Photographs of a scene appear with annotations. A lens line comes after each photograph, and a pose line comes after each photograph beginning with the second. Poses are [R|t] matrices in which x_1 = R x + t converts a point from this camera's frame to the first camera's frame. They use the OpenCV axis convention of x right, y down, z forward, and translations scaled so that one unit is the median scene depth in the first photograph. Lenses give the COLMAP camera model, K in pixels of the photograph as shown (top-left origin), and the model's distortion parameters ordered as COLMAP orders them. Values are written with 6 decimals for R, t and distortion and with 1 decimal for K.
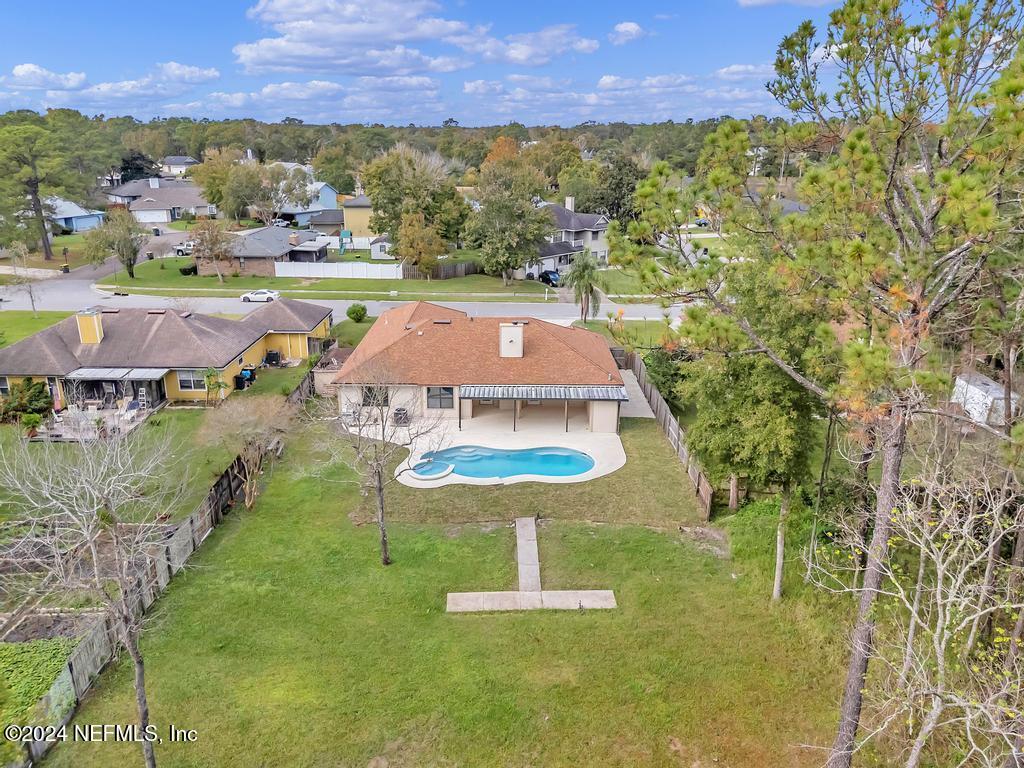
lens RADIAL K [[762.2, 0, 518.0], [0, 762.2, 328.4], [0, 0, 1]] dist [0.081092, -0.082768]
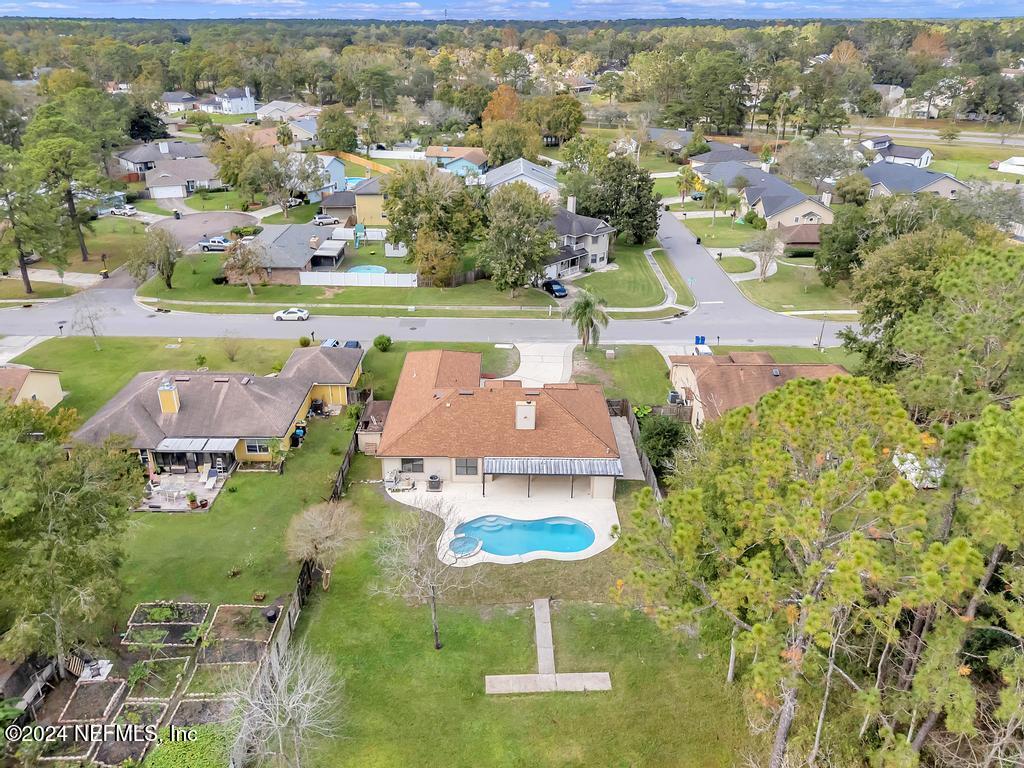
lens RADIAL K [[762.2, 0, 518.0], [0, 762.2, 328.4], [0, 0, 1]] dist [0.081092, -0.082768]
pose [[0.999966, 0.004466, 0.006861, -0.030093], [-0.005245, 0.992998, 0.118011, -0.266924], [-0.006286, -0.118043, 0.992989, -0.170376]]
